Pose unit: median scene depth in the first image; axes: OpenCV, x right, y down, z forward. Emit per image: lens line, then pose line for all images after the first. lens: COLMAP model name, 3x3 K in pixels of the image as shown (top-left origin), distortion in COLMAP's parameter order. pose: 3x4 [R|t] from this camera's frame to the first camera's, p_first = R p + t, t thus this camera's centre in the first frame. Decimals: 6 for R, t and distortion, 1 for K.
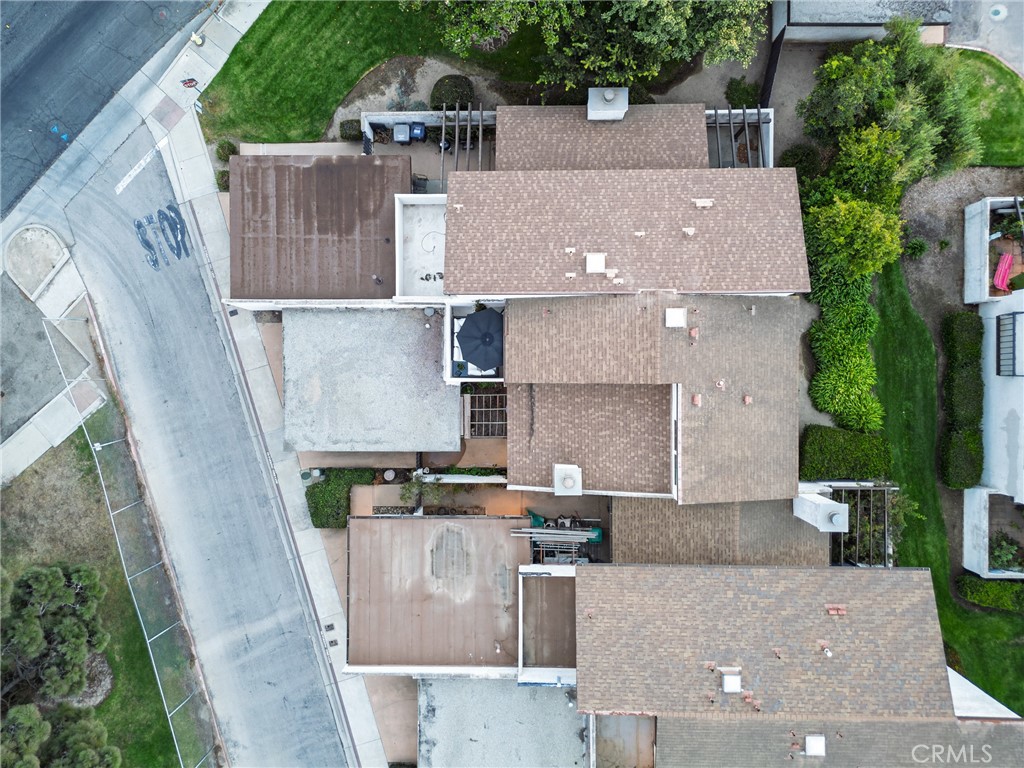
lens RADIAL K [[771.8, 0, 512.0], [0, 771.8, 384.0], [0, 0, 1]] dist [0.185281, -0.258165]
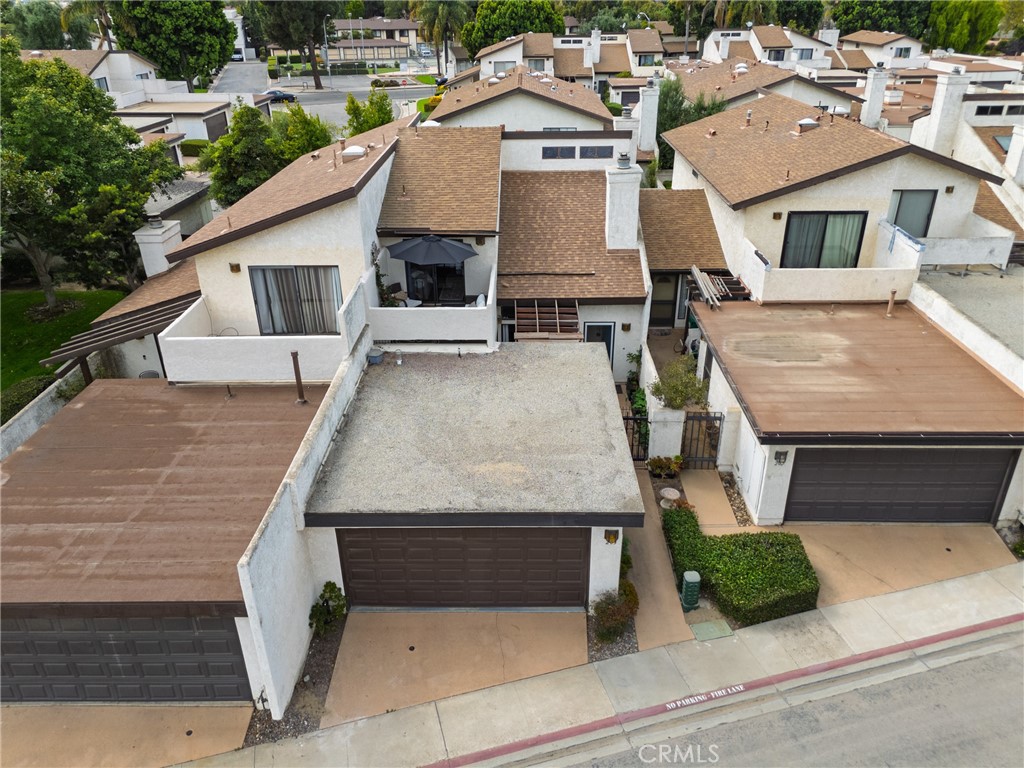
lens RADIAL K [[764.5, 0, 512.0], [0, 764.5, 384.0], [0, 0, 1]] dist [0.059731, -0.052892]
pose [[0.013523, -0.406195, 0.913686, -0.586190], [0.999898, 0.001302, -0.014220, 0.018015], [0.004586, 0.913785, 0.406171, 0.706892]]
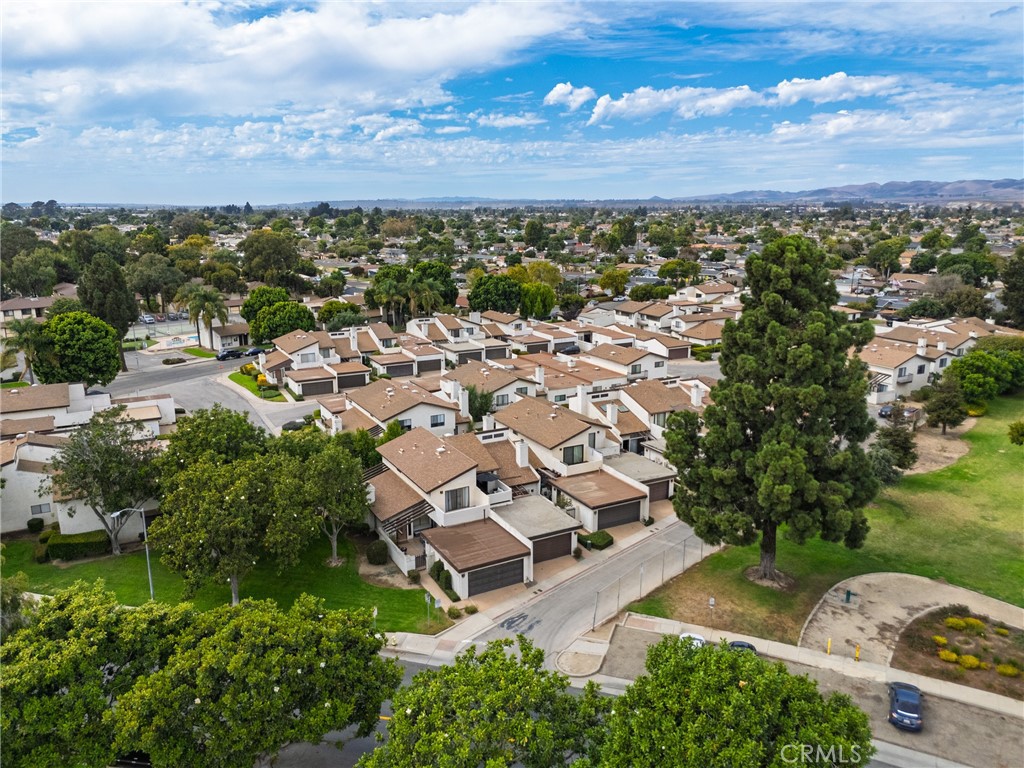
lens RADIAL K [[771.8, 0, 512.0], [0, 771.8, 384.0], [0, 0, 1]] dist [0.185281, -0.258165]
pose [[-0.478163, -0.157222, 0.864084, -1.694954], [0.878039, -0.108176, 0.466202, -0.871510], [0.020176, 0.981621, 0.189773, 0.251783]]
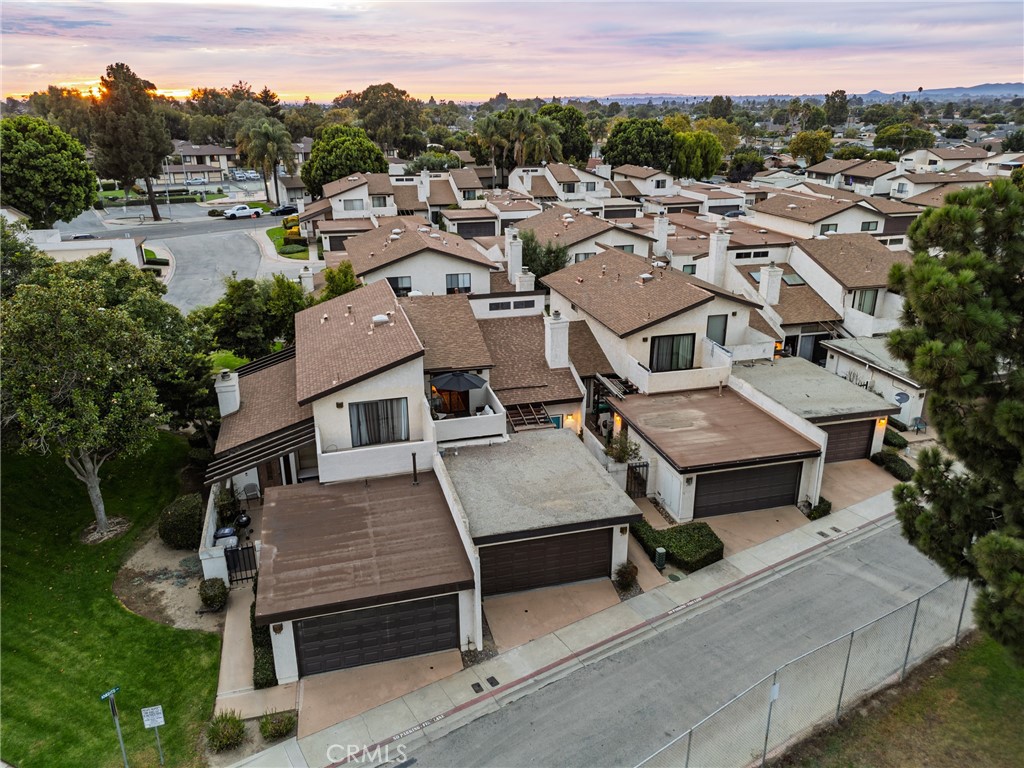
lens RADIAL K [[772.0, 0, 511.2], [0, 772.0, 372.6], [0, 0, 1]] dist [0.064371, -0.057946]
pose [[-0.260406, -0.273471, 0.925960, -0.874450], [0.965417, -0.086235, 0.246034, -0.209392], [0.012567, 0.958007, 0.286470, 0.580106]]
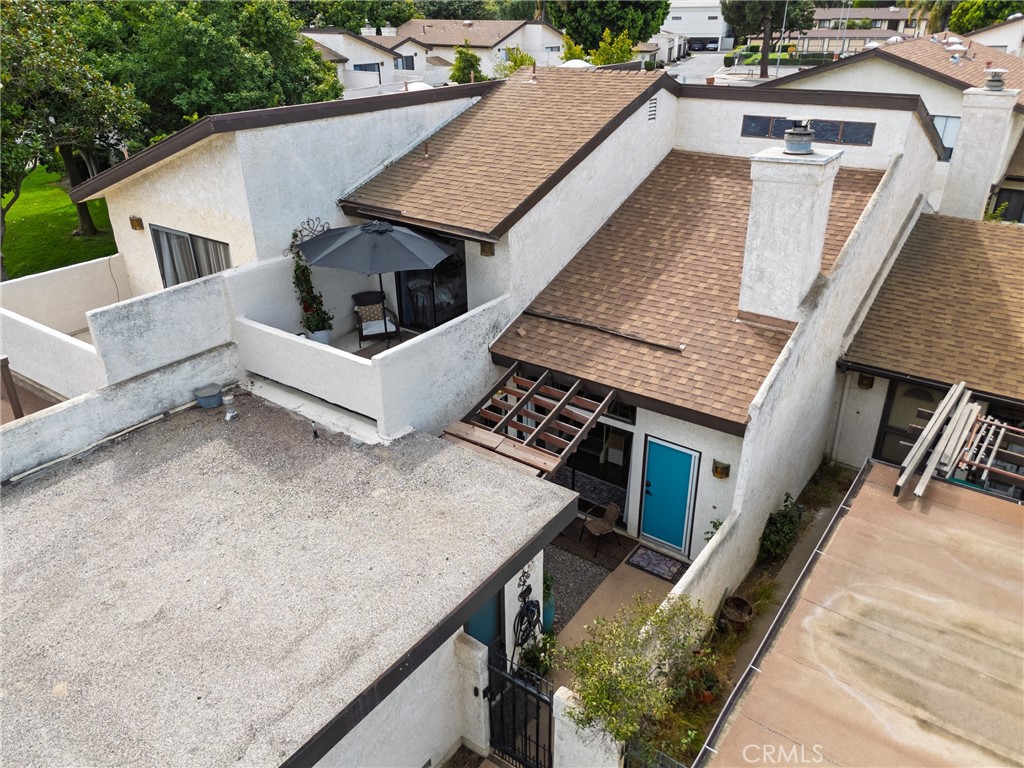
lens RADIAL K [[772.0, 0, 511.2], [0, 772.0, 372.6], [0, 0, 1]] dist [0.064371, -0.057946]
pose [[0.584207, -0.306965, 0.751315, -0.265796], [0.811184, 0.250624, -0.528363, 0.190438], [-0.026108, 0.918129, 0.395422, 0.761383]]
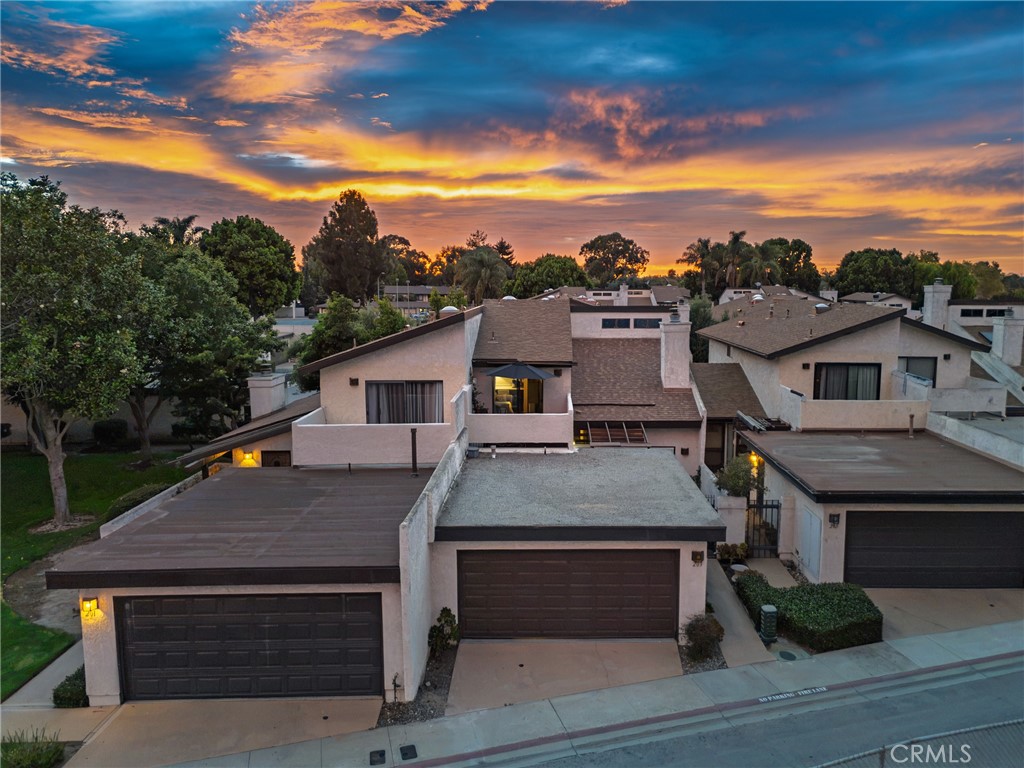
lens RADIAL K [[786.7, 0, 563.7], [0, 786.7, 379.3], [0, 0, 1]] dist [0.071208, -0.078566]
pose [[-0.022354, -0.074955, 0.996936, -0.713597], [0.999710, 0.007252, 0.022962, -0.027022], [-0.008951, 0.997161, 0.074771, 0.799302]]
